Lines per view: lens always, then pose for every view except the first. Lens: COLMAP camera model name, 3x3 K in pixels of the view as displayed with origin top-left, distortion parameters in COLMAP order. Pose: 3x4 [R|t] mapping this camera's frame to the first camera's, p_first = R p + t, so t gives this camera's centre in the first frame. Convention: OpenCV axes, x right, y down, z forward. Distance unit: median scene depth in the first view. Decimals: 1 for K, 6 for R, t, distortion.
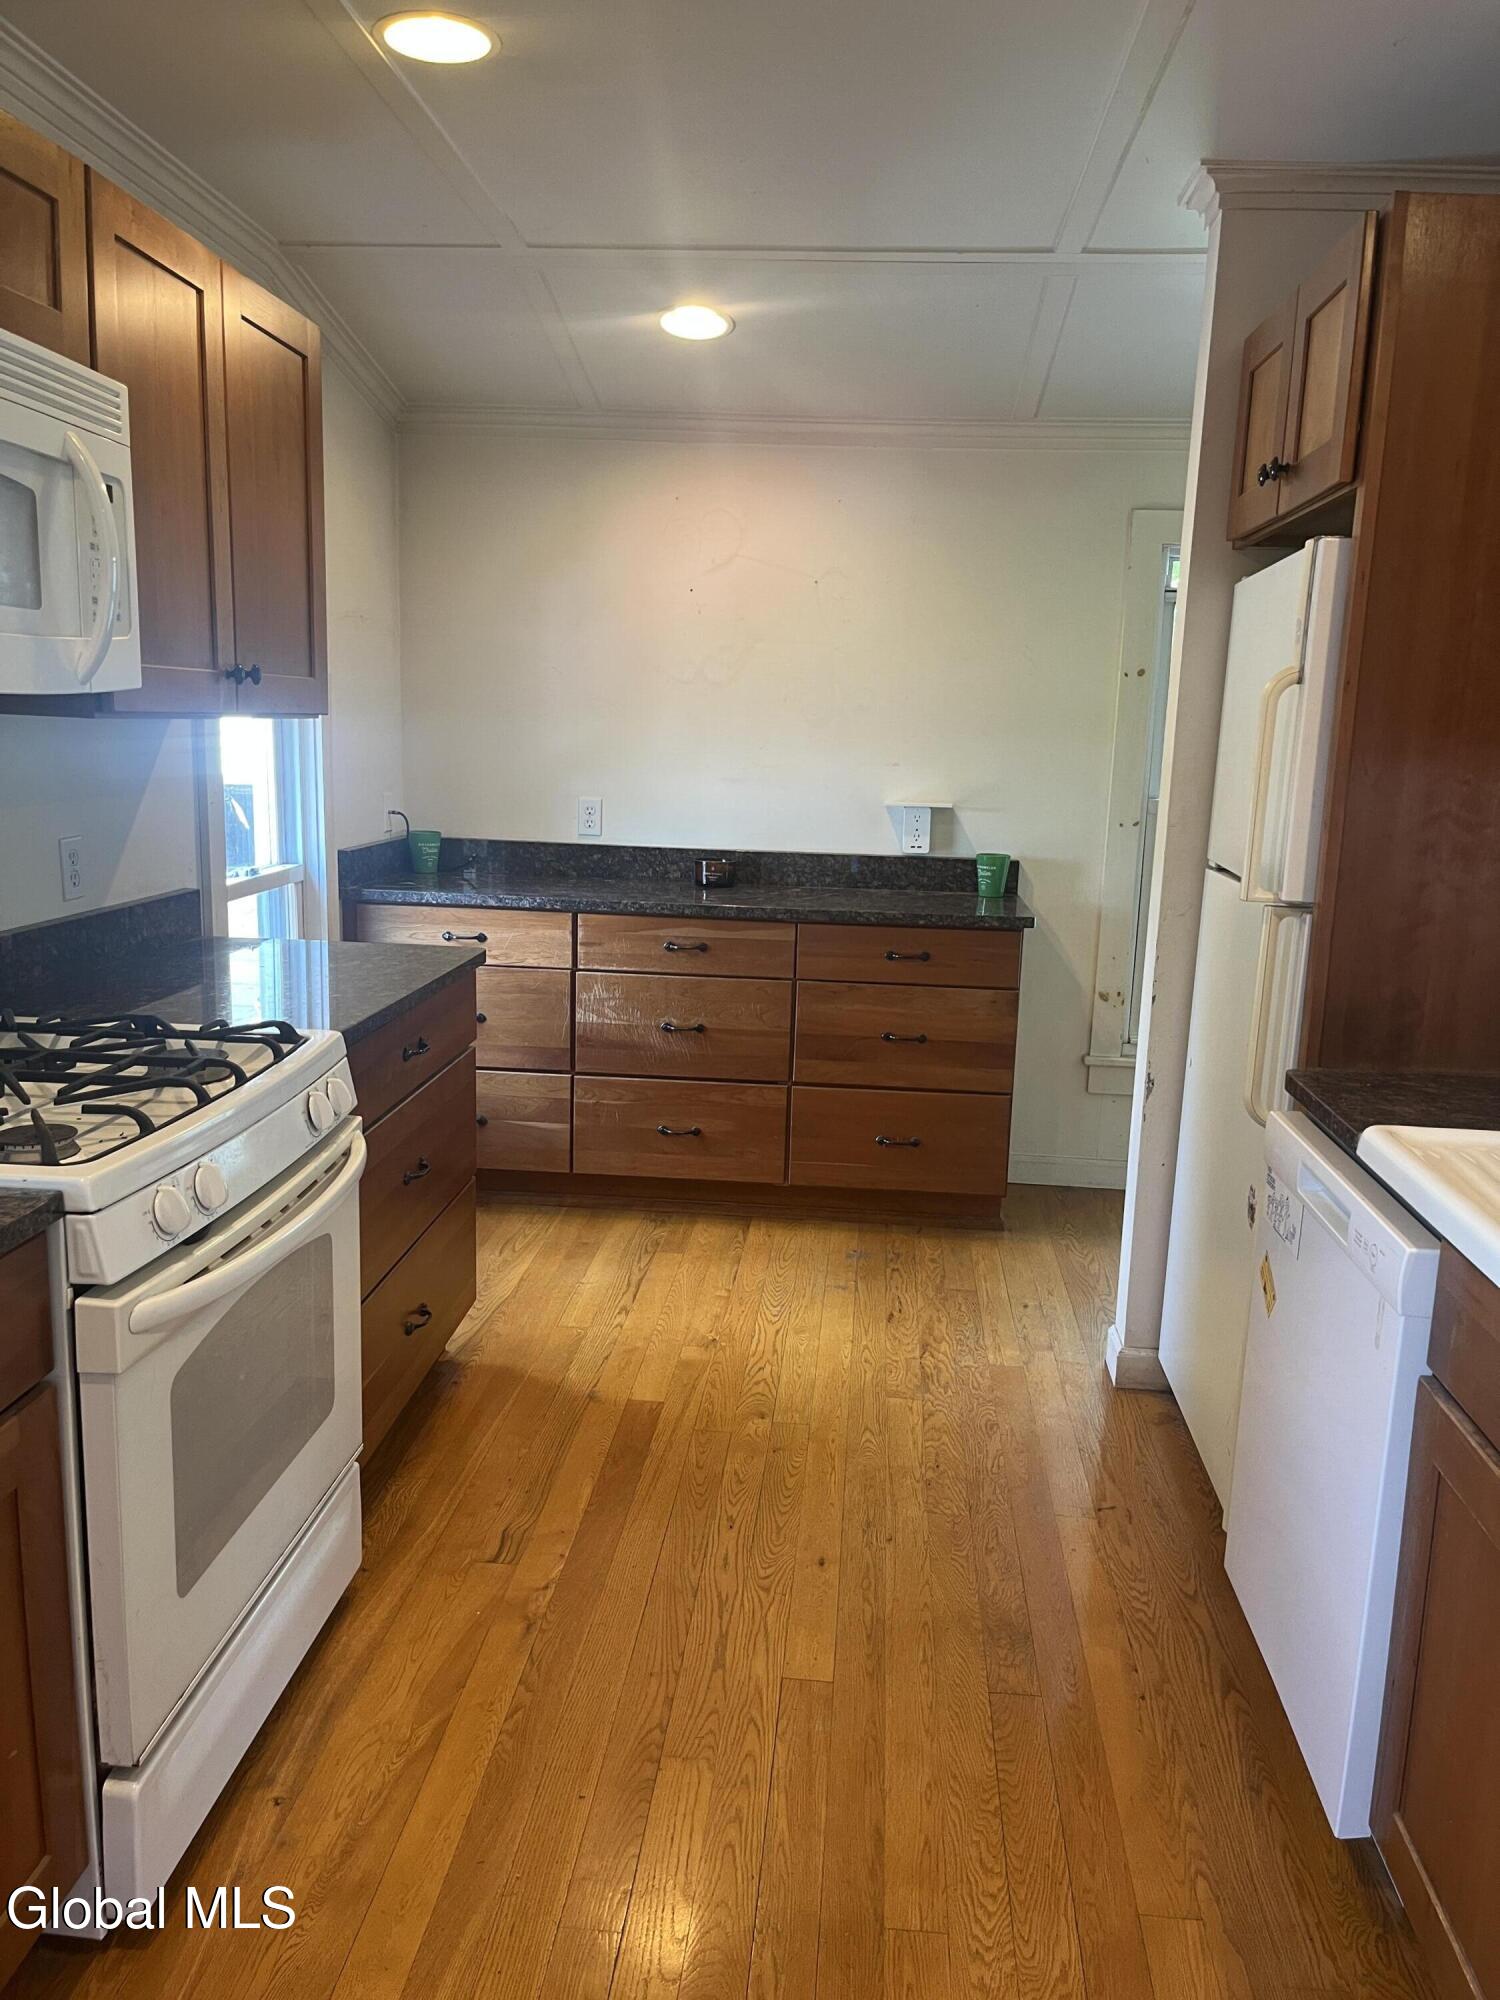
lens RADIAL K [[1505.3, 0, 749.5], [0, 1505.3, 1002.7], [0, 0, 1]] dist [0.002534, -0.004407]
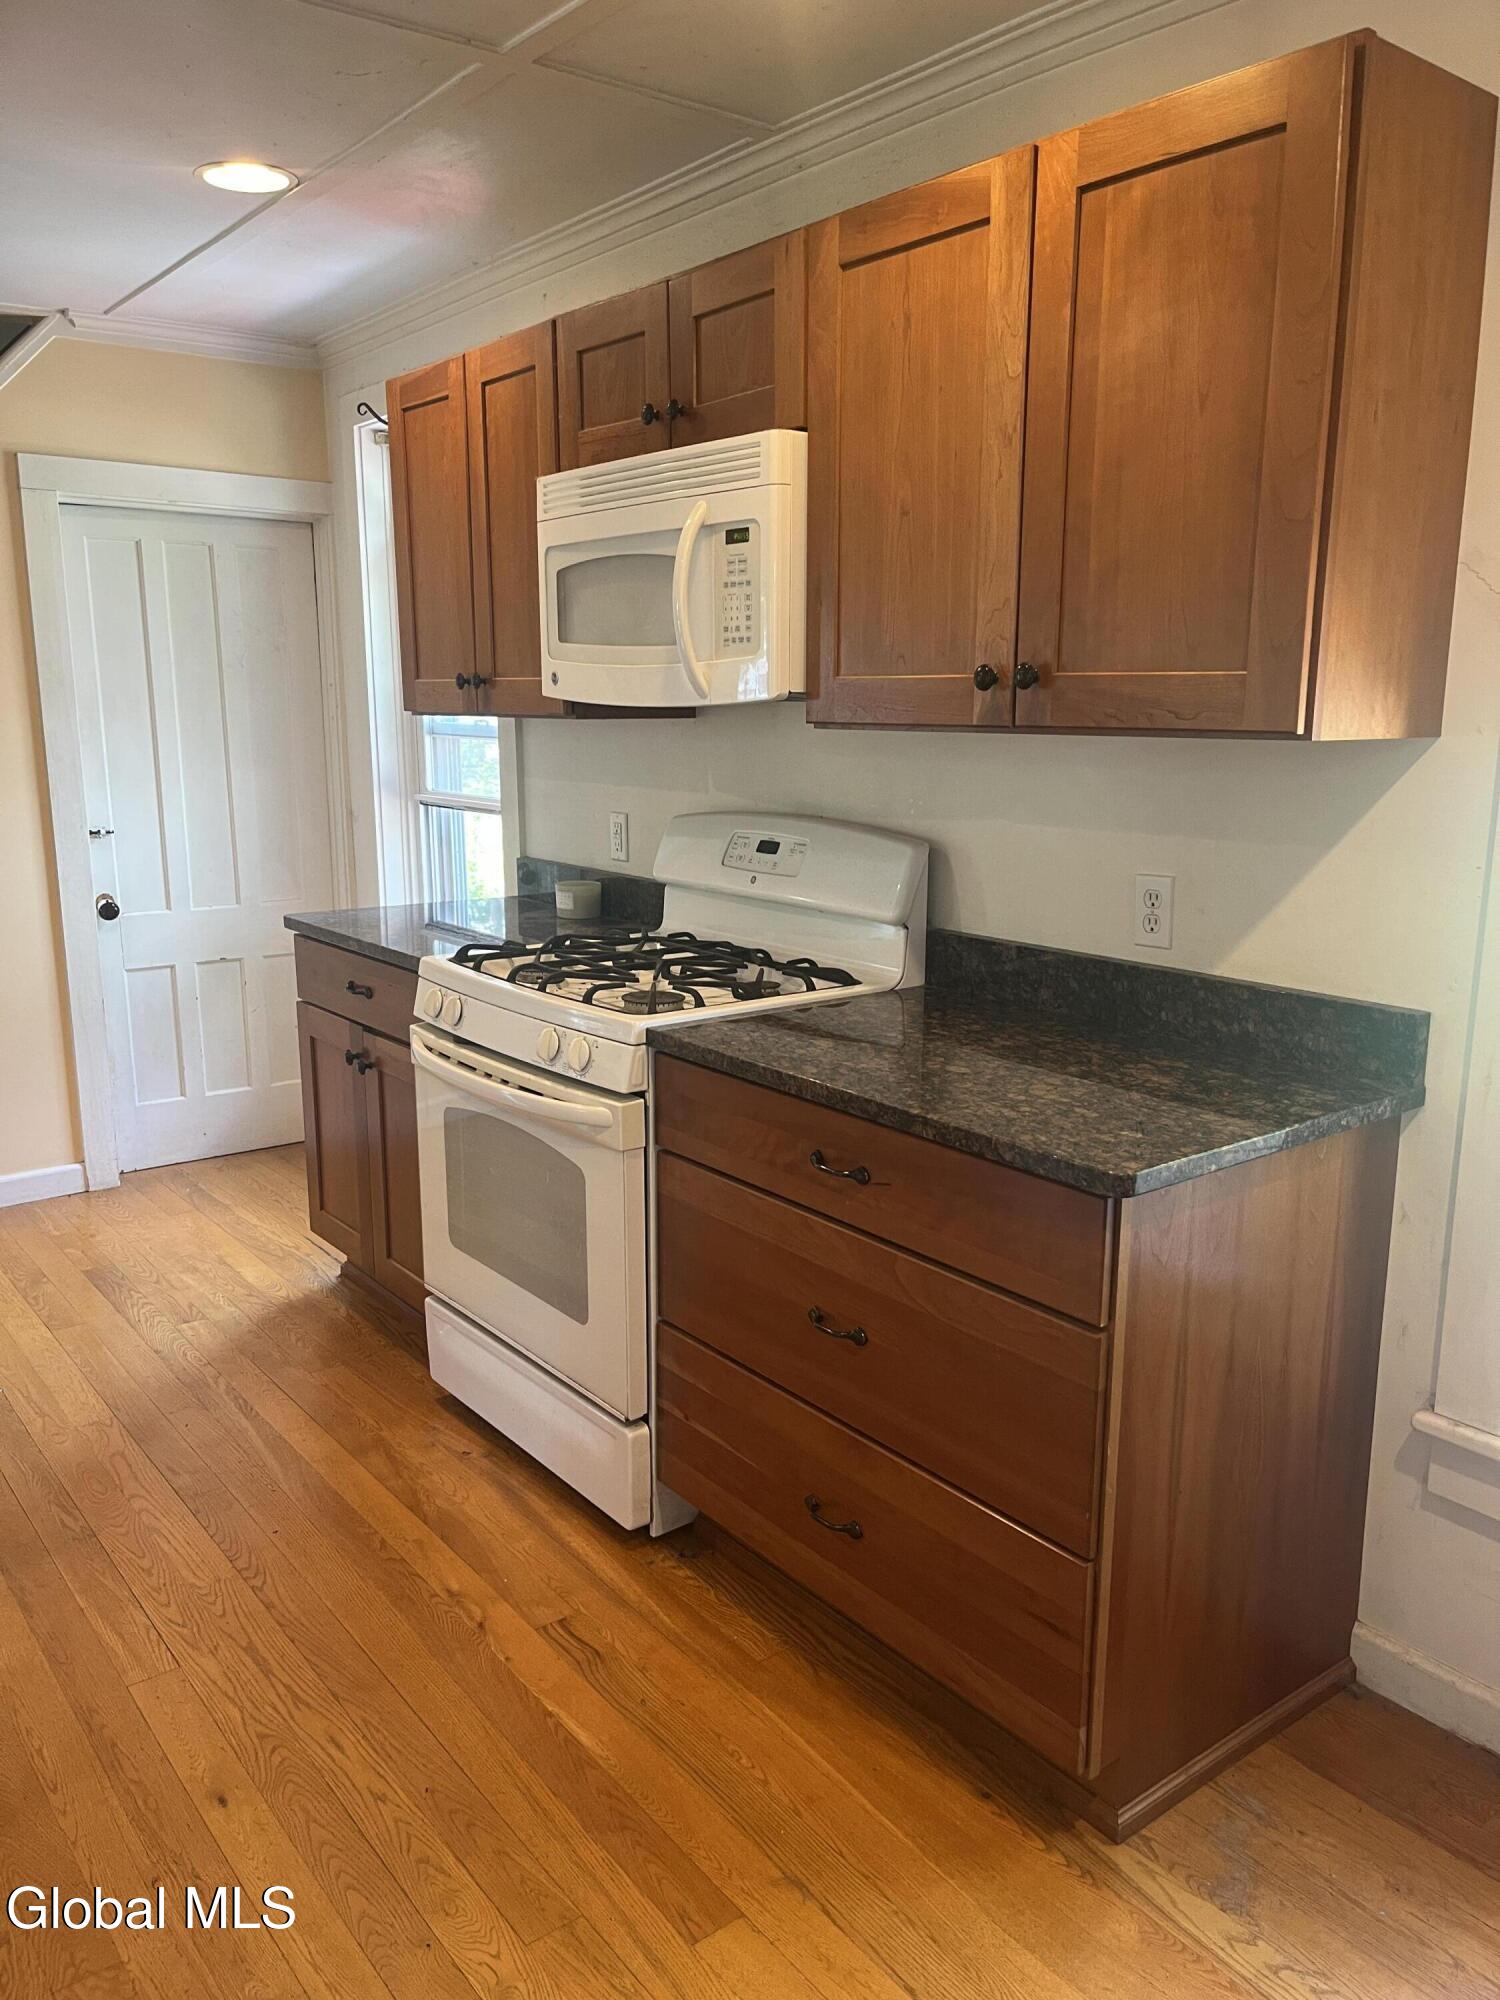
lens RADIAL K [[1505.3, 0, 748.4], [0, 1505.3, 1006.2], [0, 0, 1]] dist [0.002534, -0.004407]
pose [[-0.733875, 0.120310, -0.668545, 0.349380], [-0.139857, 0.936344, 0.322025, -0.325616], [0.664731, 0.329827, -0.670333, 1.722344]]
